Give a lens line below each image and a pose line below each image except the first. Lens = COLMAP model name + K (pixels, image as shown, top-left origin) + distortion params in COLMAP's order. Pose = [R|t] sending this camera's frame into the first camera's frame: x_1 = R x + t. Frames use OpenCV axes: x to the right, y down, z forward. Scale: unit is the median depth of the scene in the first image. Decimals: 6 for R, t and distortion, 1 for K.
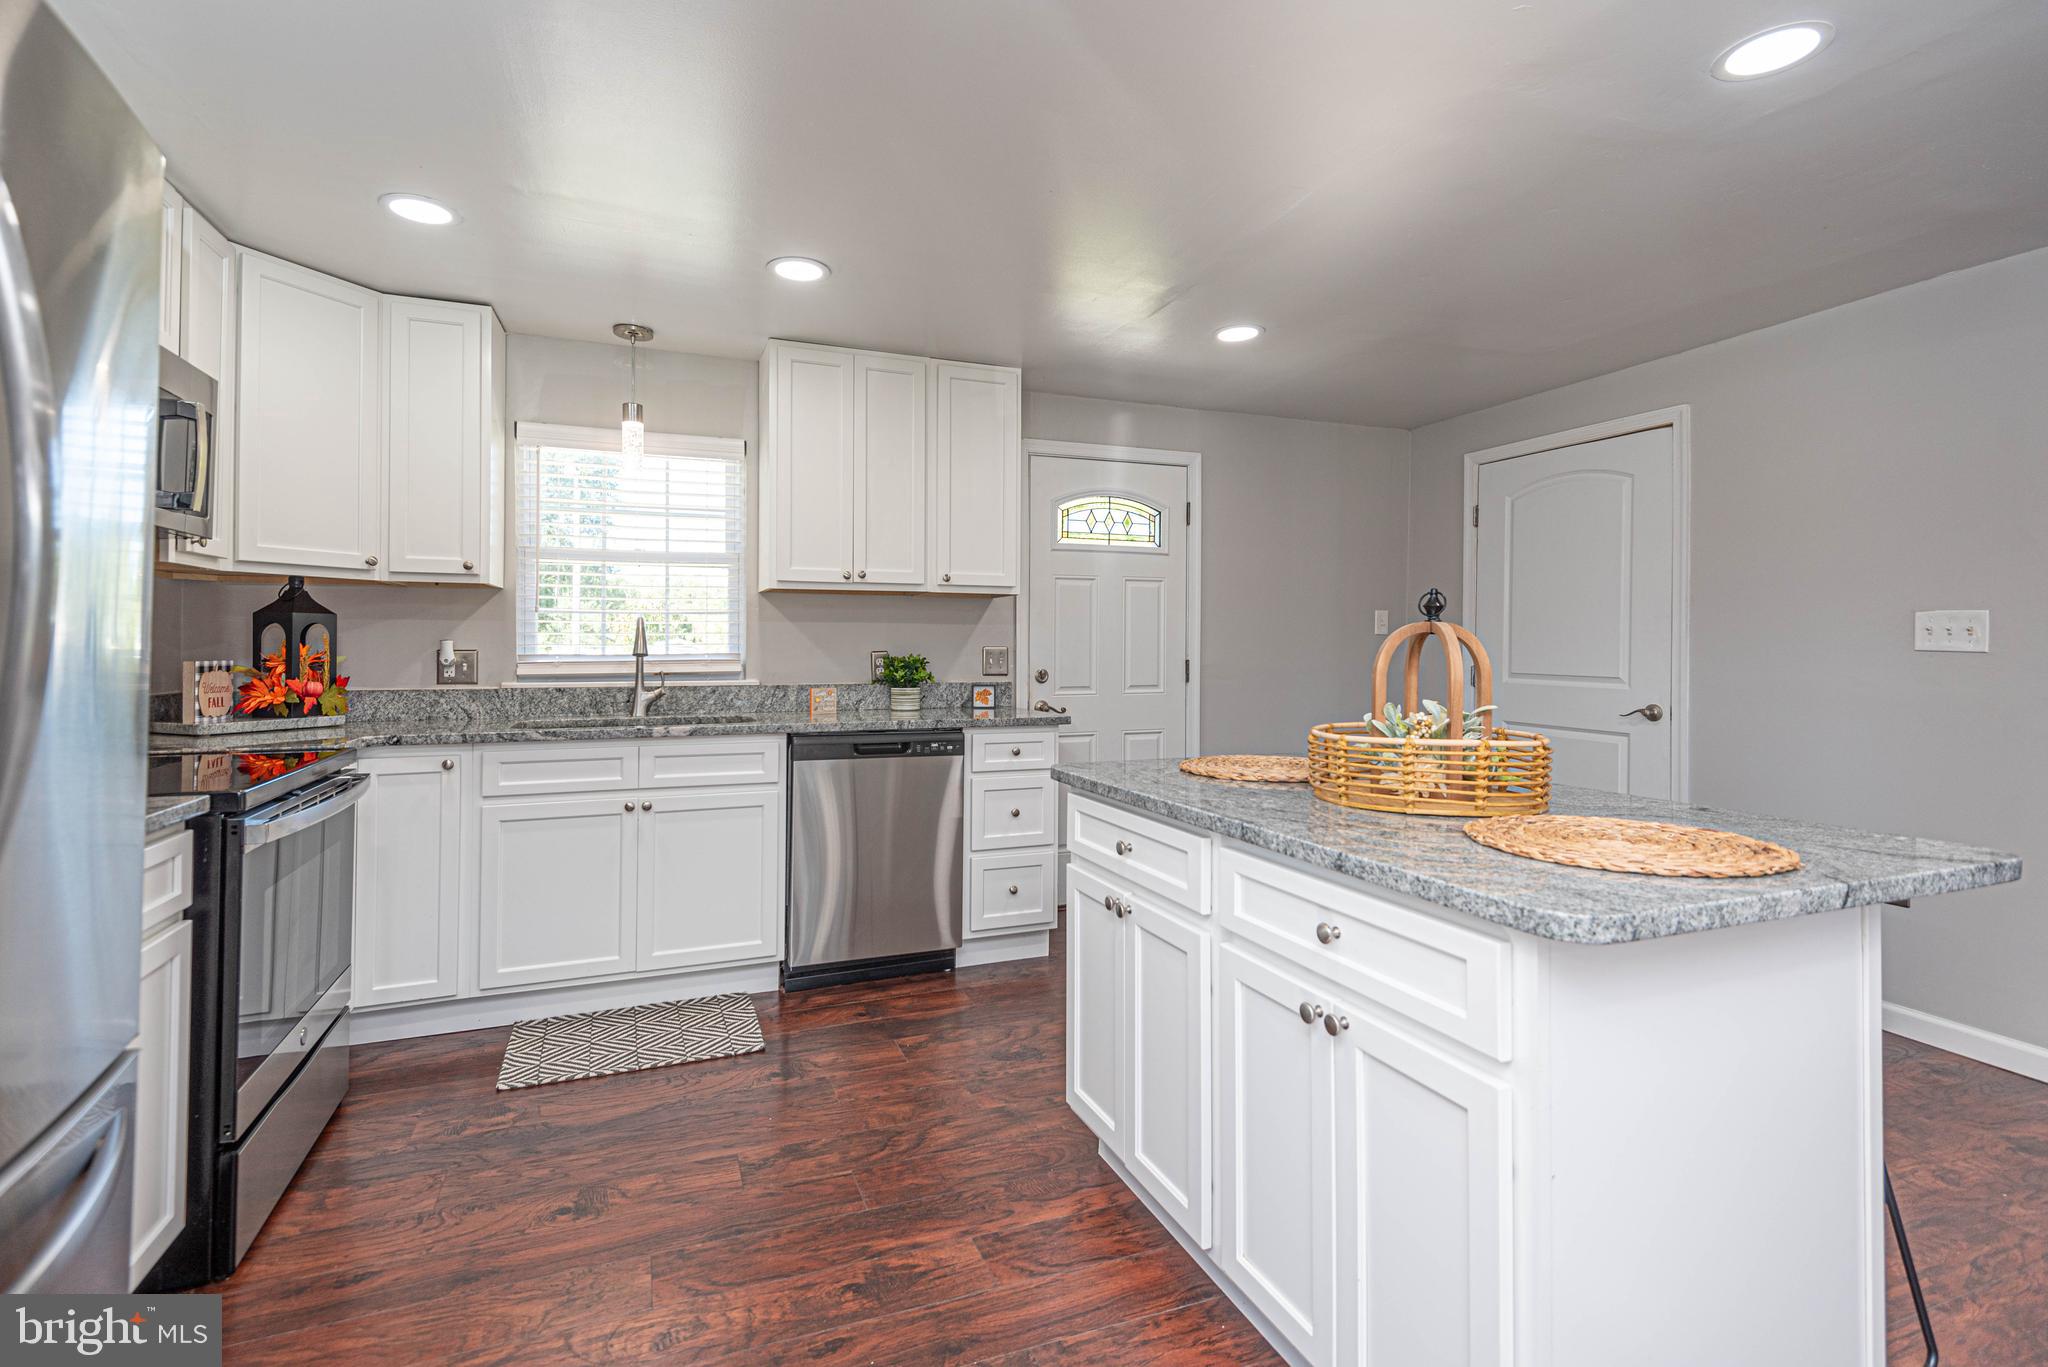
lens RADIAL K [[922.4, 0, 1007.2], [0, 922.4, 643.6], [0, 0, 1]] dist [0.031974, -0.015914]
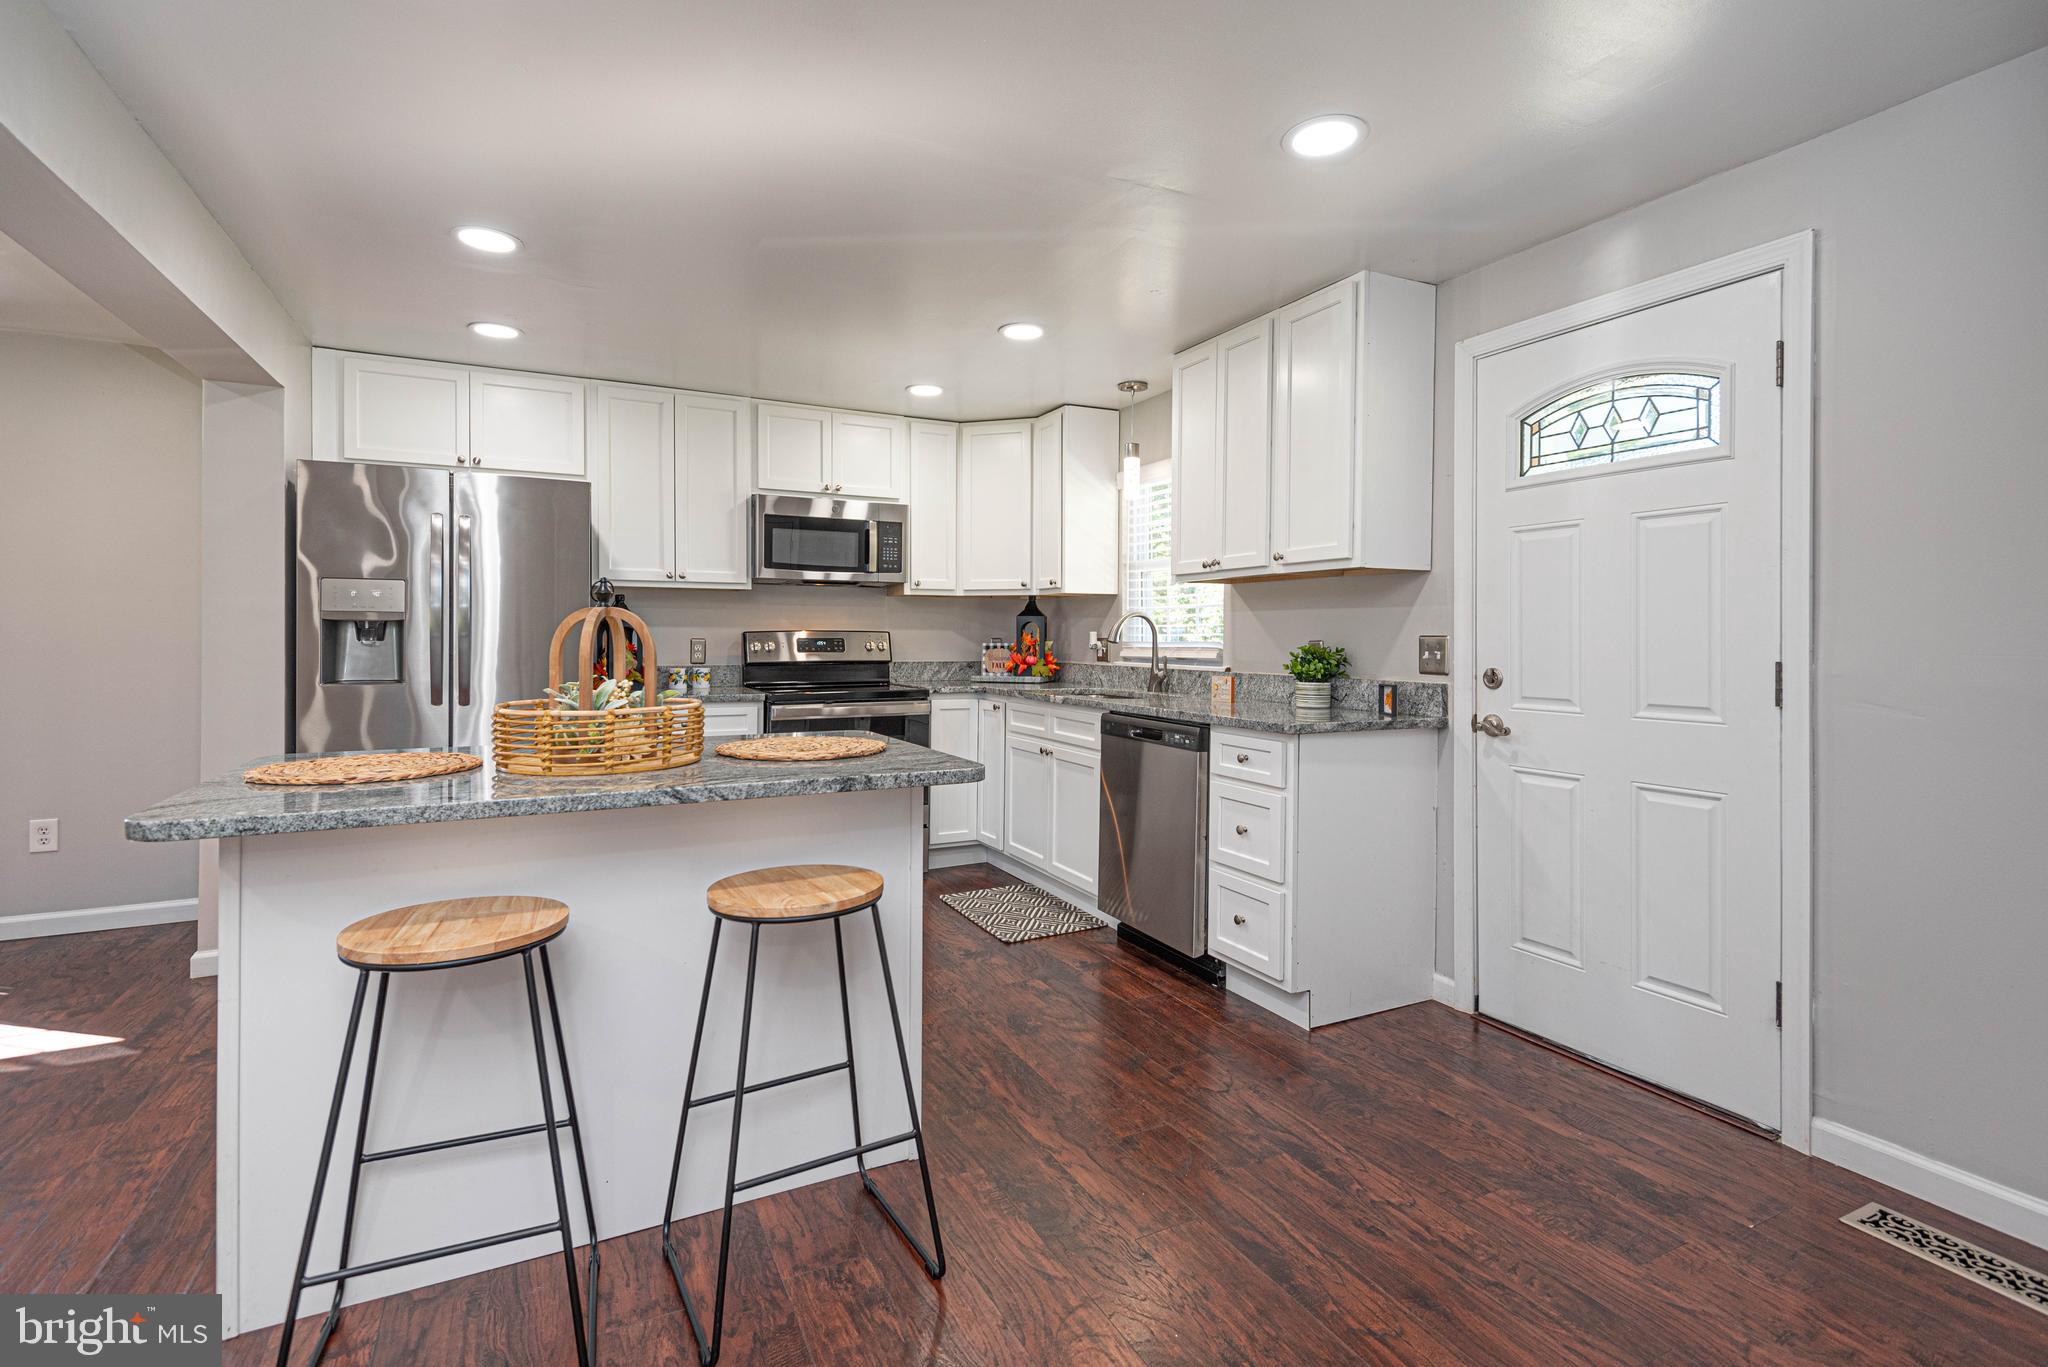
lens RADIAL K [[948.2, 0, 1036.6], [0, 948.2, 644.3], [0, 0, 1]] dist [0.024024, -0.008266]
pose [[0.112370, 0.006364, -0.993646, 0.840478], [-0.001253, 0.999980, 0.006263, 0.007149], [0.993666, 0.000541, 0.112376, 0.703682]]
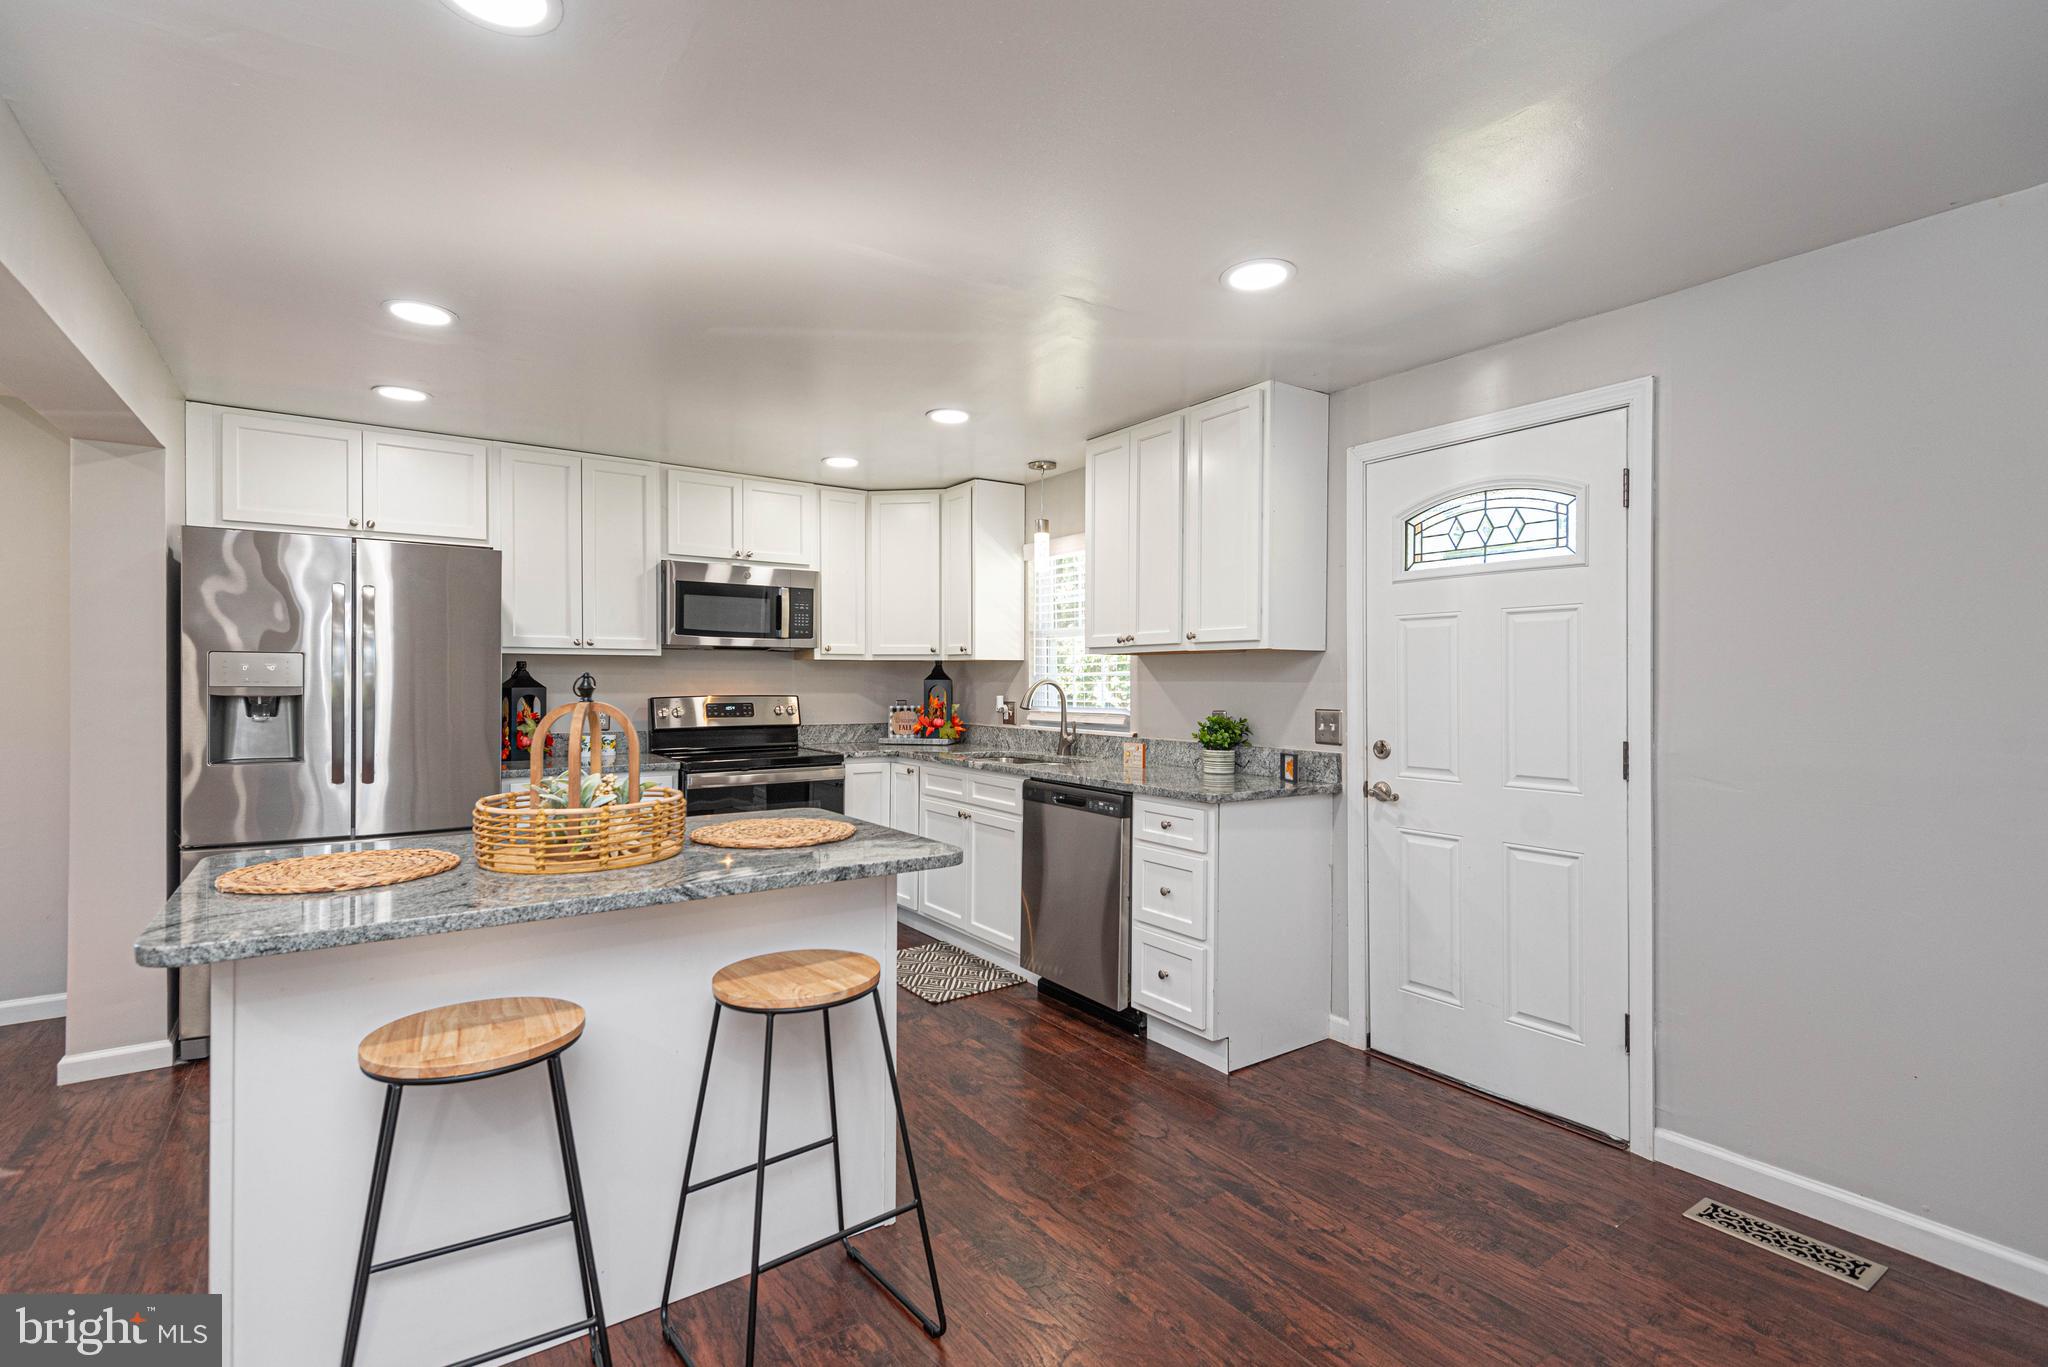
lens RADIAL K [[936.5, 0, 1027.4], [0, 936.5, 682.4], [0, 0, 1]] dist [0.032778, -0.014769]
pose [[0.247314, 0.000771, -0.968935, 0.866070], [-0.001012, 0.999999, 0.000538, -0.024527], [0.968935, 0.000848, 0.247315, 0.626971]]
